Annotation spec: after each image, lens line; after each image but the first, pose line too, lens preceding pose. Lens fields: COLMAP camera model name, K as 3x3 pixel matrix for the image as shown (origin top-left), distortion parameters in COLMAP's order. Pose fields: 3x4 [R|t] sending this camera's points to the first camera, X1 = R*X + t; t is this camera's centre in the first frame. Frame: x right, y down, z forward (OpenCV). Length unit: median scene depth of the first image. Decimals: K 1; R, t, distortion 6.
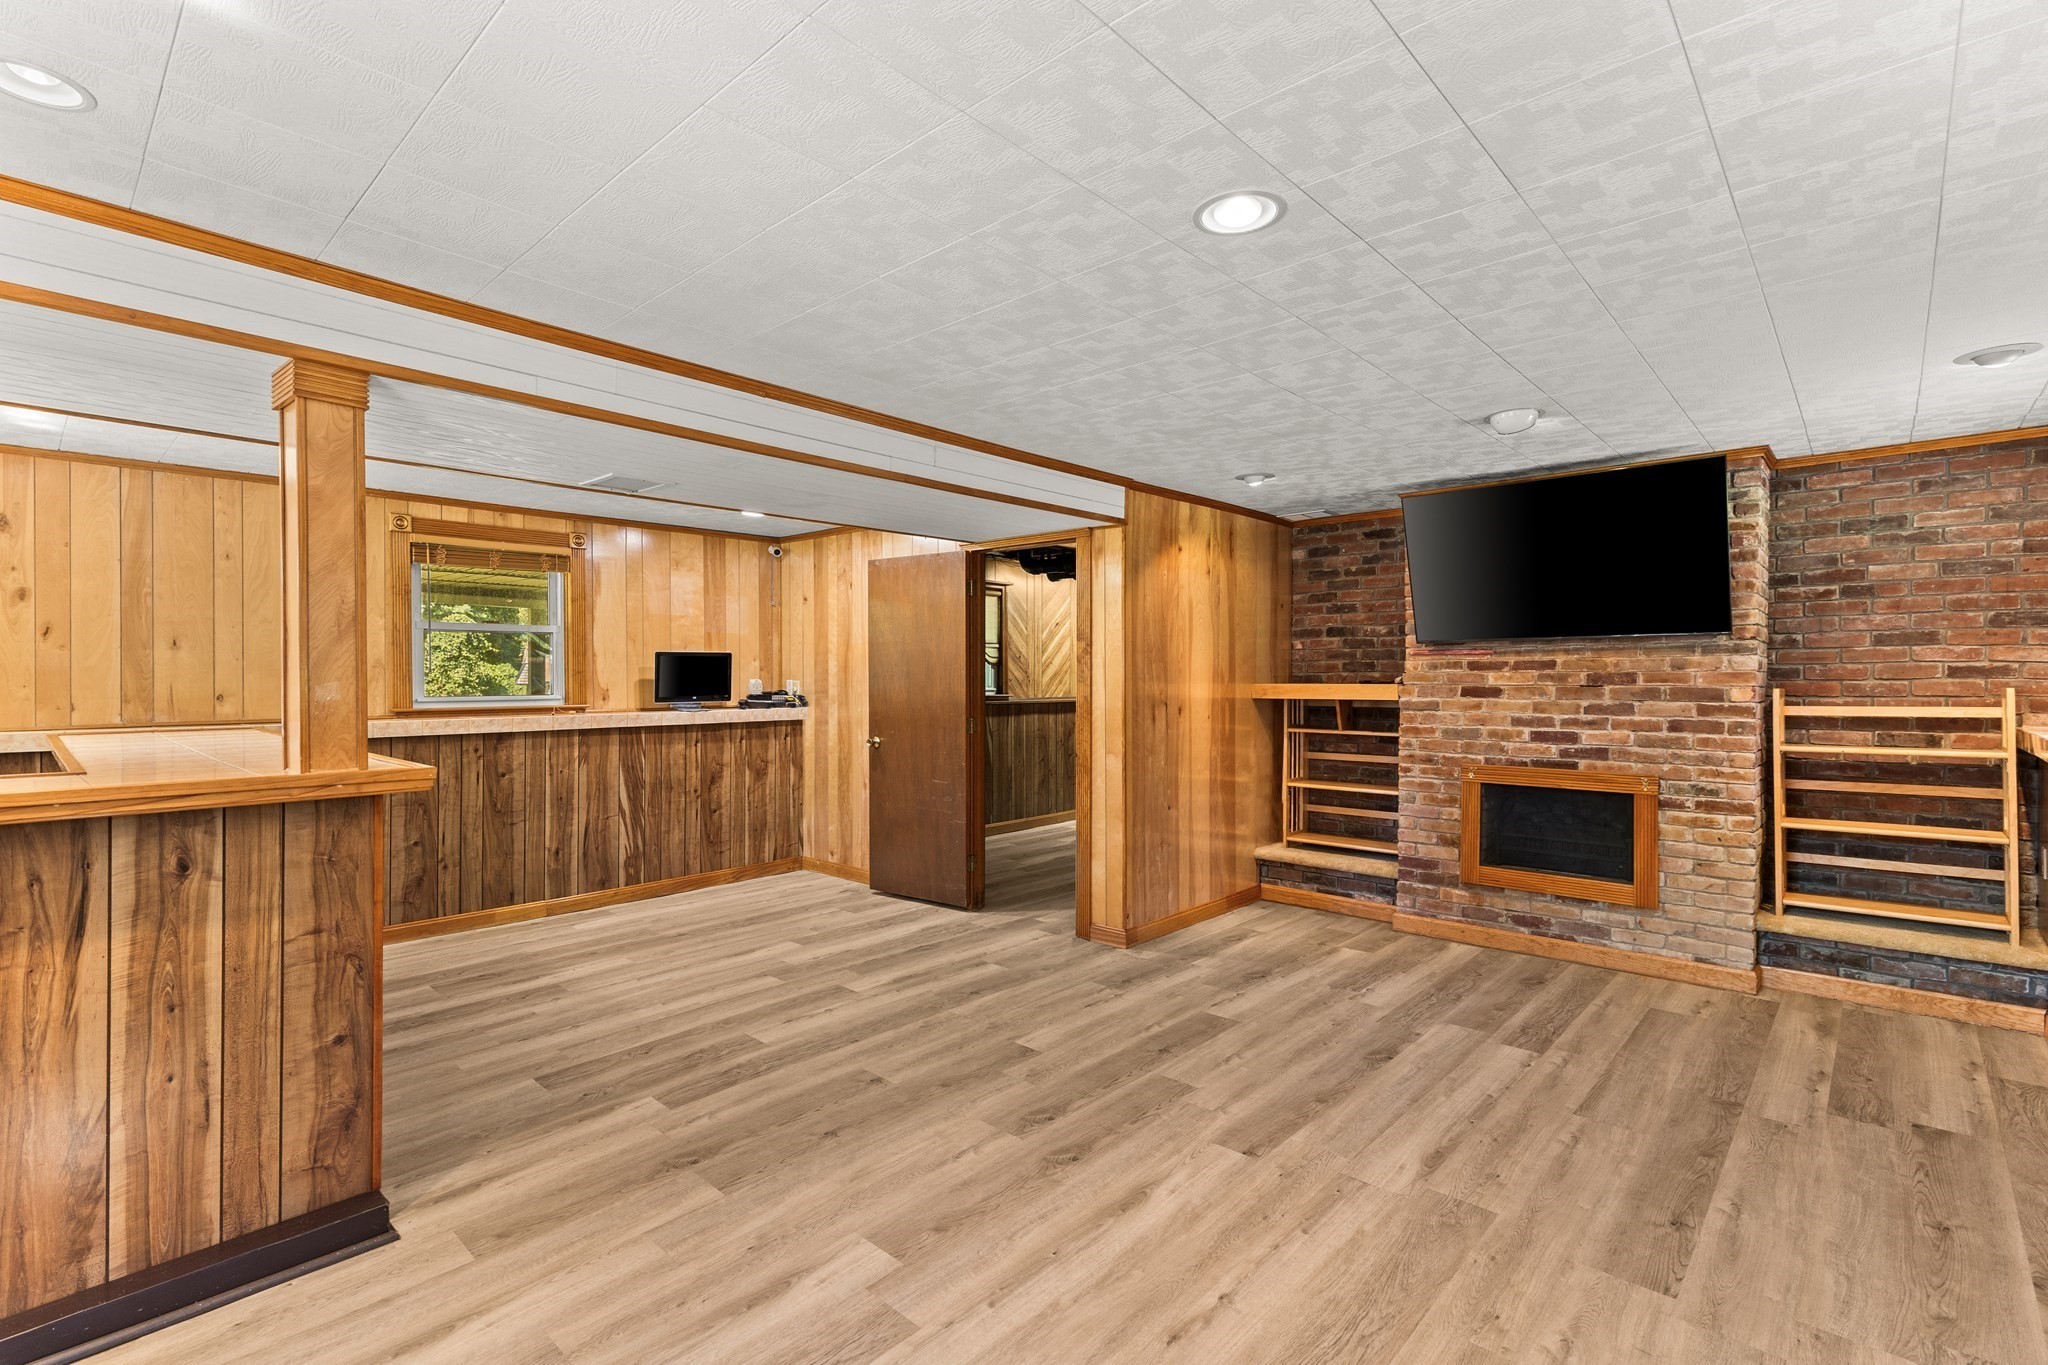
lens RADIAL K [[938.2, 0, 1023.7], [0, 938.2, 676.3], [0, 0, 1]] dist [0.006989, -0.000234]
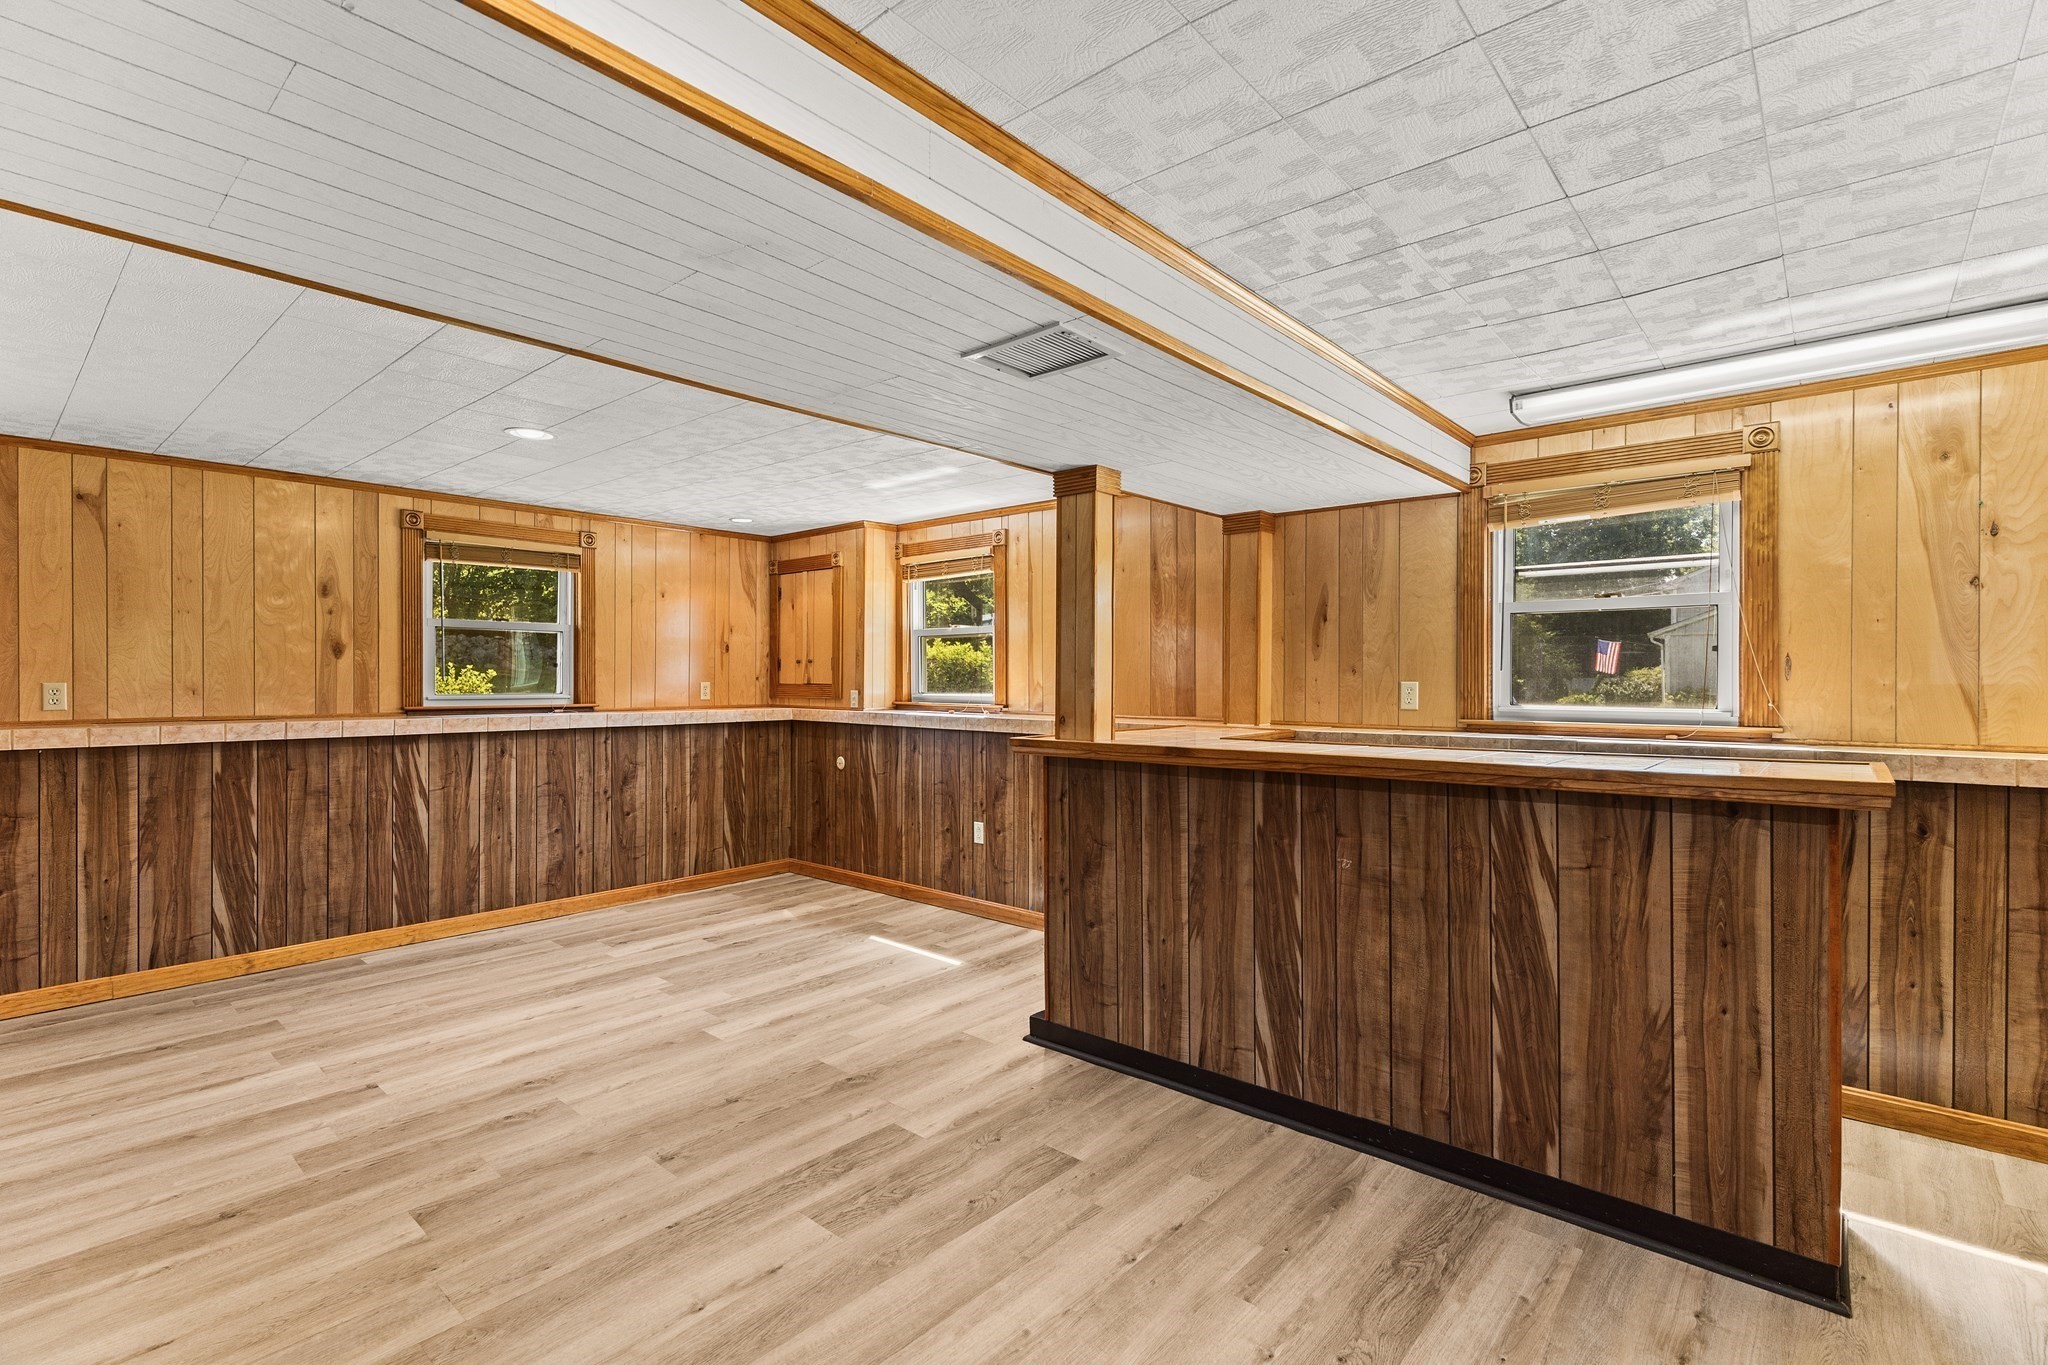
lens RADIAL K [[934.3, 0, 1025.4], [0, 934.3, 681.9], [0, 0, 1]] dist [0.006380, -0.000438]
pose [[-0.999691, 0.000295, -0.024857, -0.415485], [0.000190, 0.999991, 0.004209, 0.001110], [0.024858, 0.004203, -0.999682, 1.677290]]
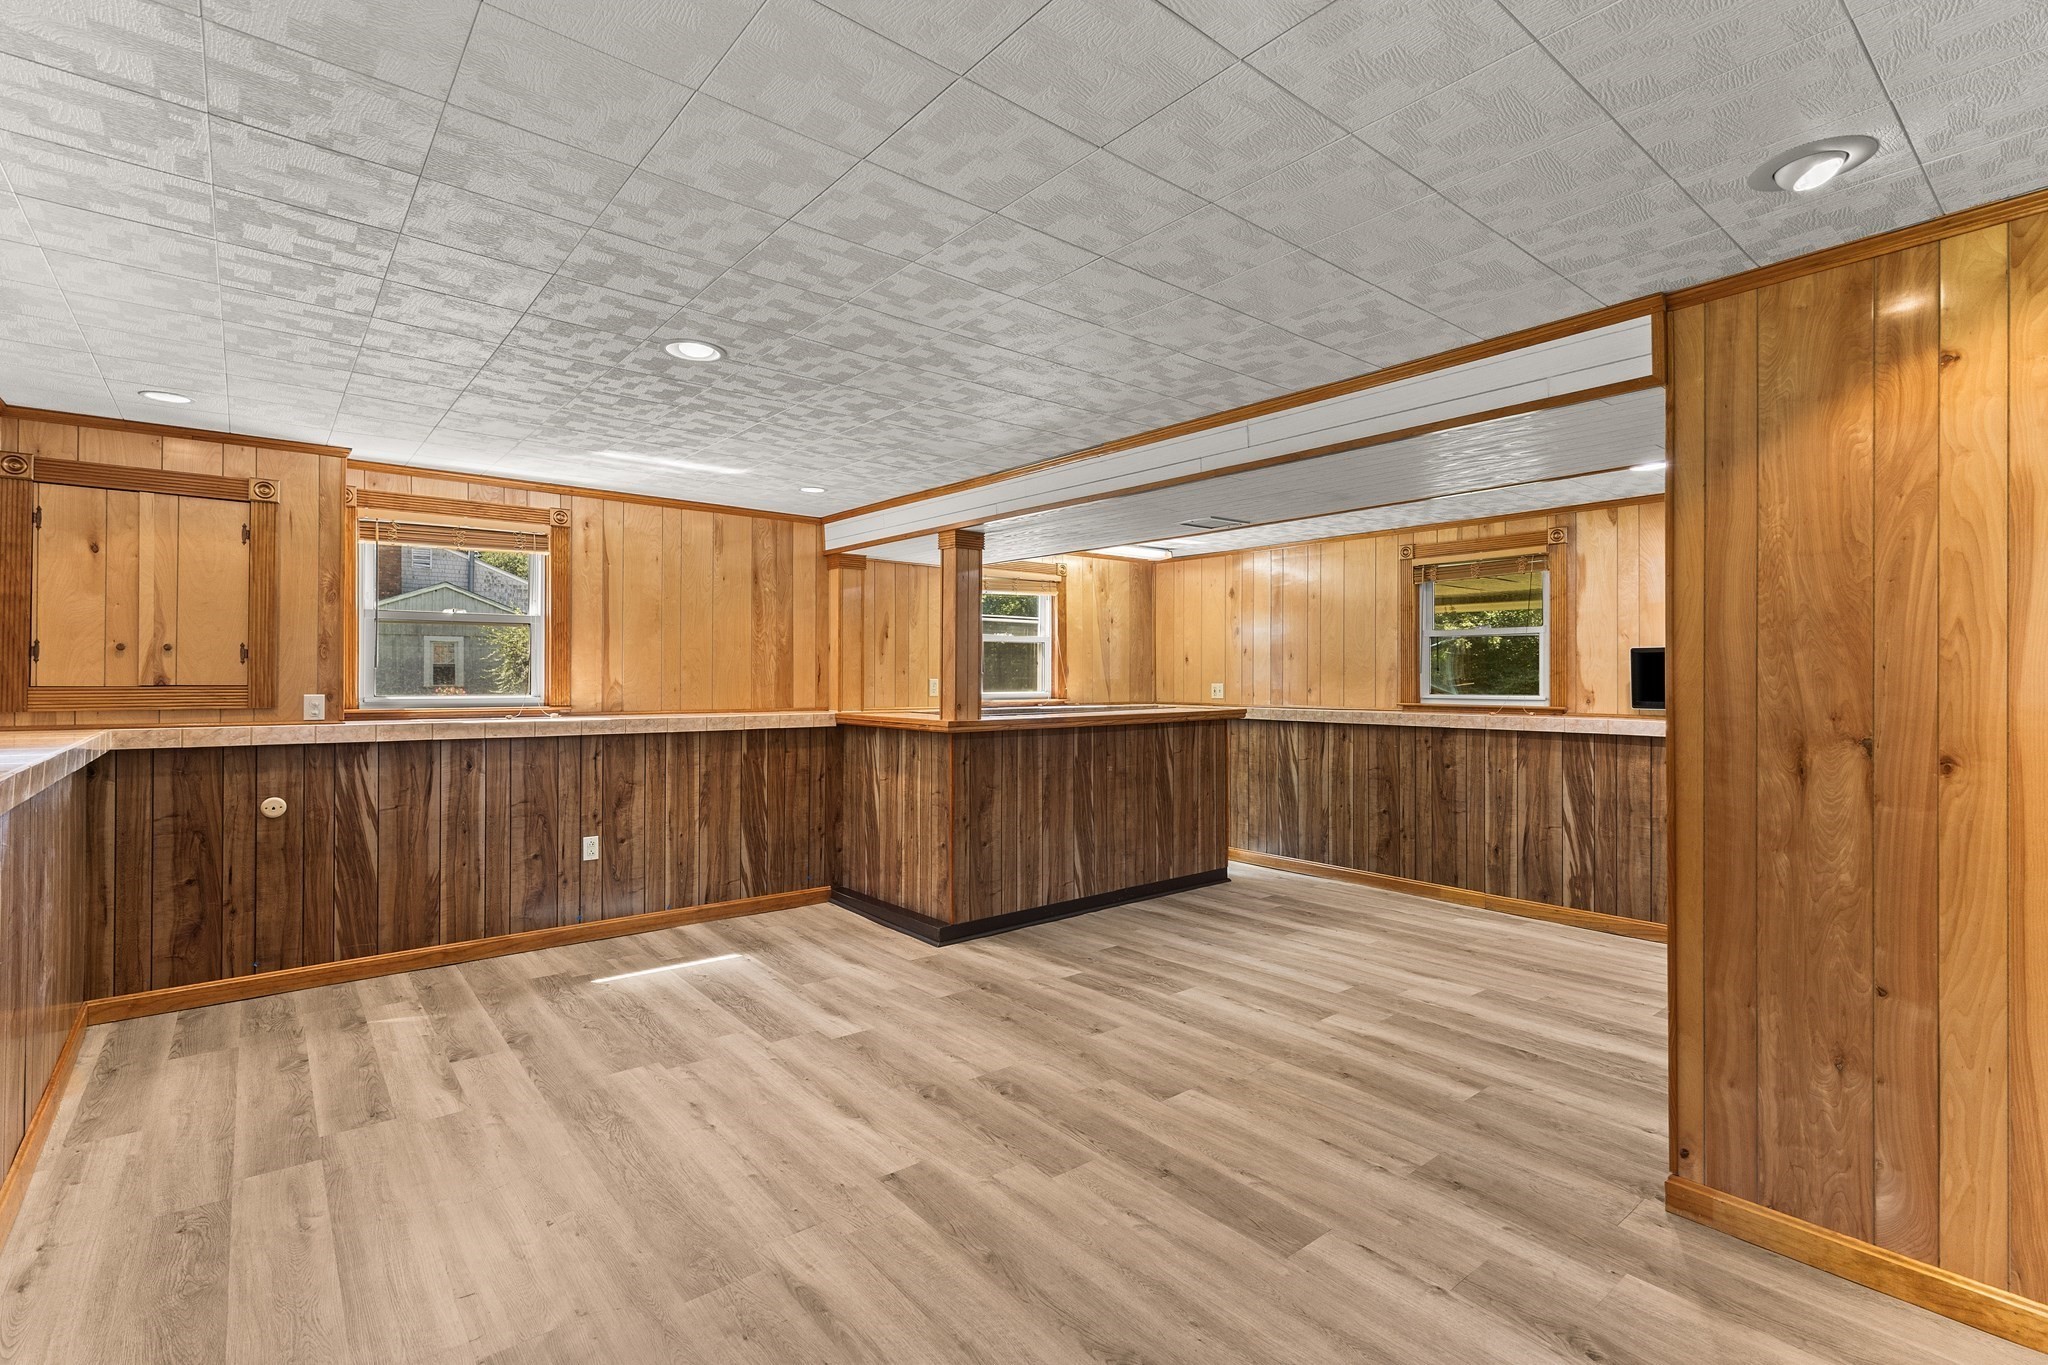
lens RADIAL K [[938.2, 0, 1023.7], [0, 938.2, 676.3], [0, 0, 1]] dist [0.006989, -0.000234]
pose [[-0.137771, 0.000566, -0.990464, 0.897127], [-0.001803, 0.999998, 0.000822, -0.000967], [0.990463, 0.001900, -0.137769, 0.972966]]
